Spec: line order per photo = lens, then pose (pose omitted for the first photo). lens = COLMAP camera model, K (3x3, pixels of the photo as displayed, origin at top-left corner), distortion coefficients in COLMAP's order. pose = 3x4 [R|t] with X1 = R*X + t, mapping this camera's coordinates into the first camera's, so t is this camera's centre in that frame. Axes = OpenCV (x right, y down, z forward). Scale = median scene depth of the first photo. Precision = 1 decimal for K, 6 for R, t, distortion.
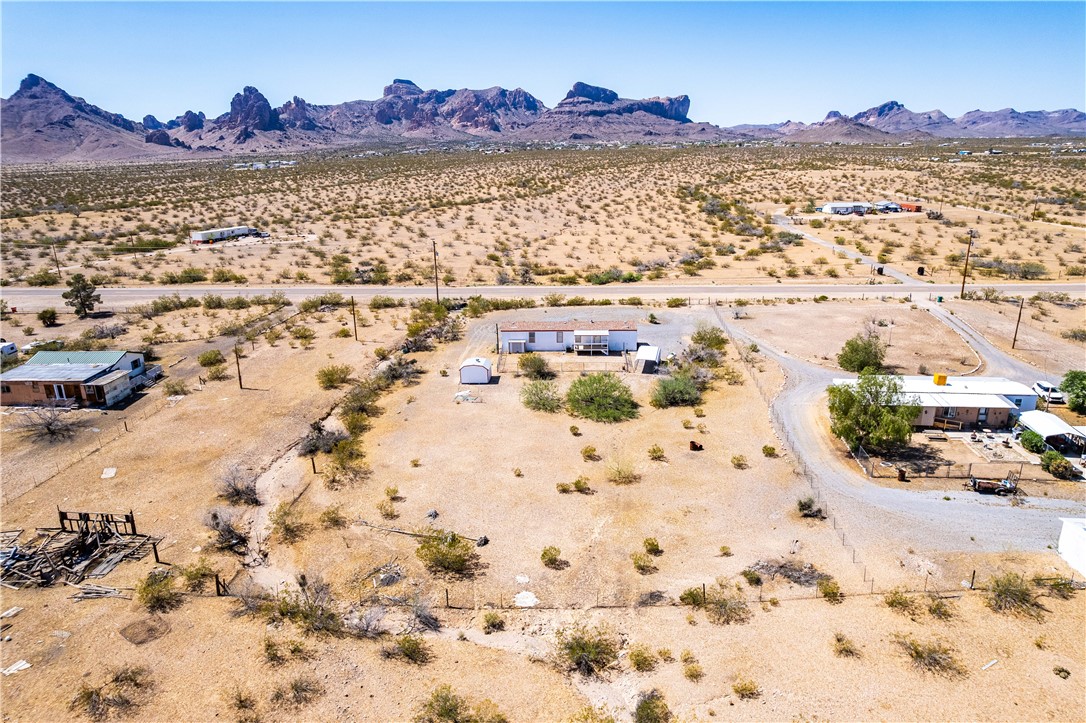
lens RADIAL K [[695.4, 0, 546.3], [0, 695.4, 361.6], [0, 0, 1]] dist [-0.088337, 0.081782]
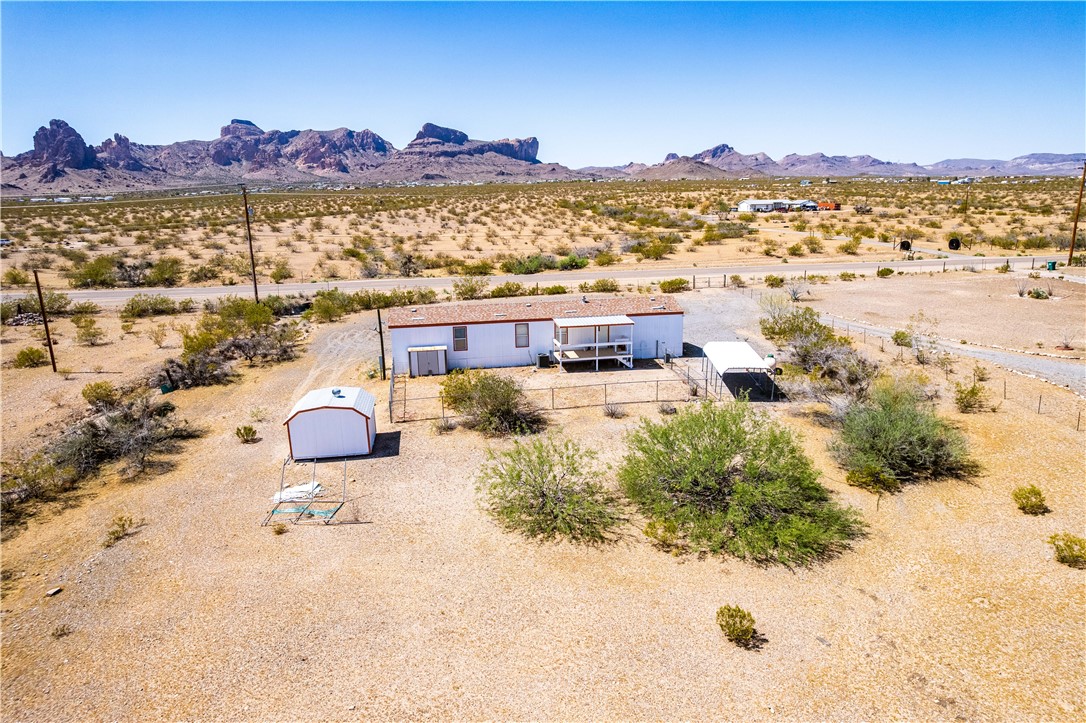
lens RADIAL K [[695.4, 0, 546.3], [0, 695.4, 361.6], [0, 0, 1]] dist [-0.088337, 0.081782]
pose [[0.978536, -0.052250, 0.199343, -0.032173], [0.063977, 0.996551, -0.052843, 0.003918], [-0.195895, 0.064462, 0.978504, 0.320274]]
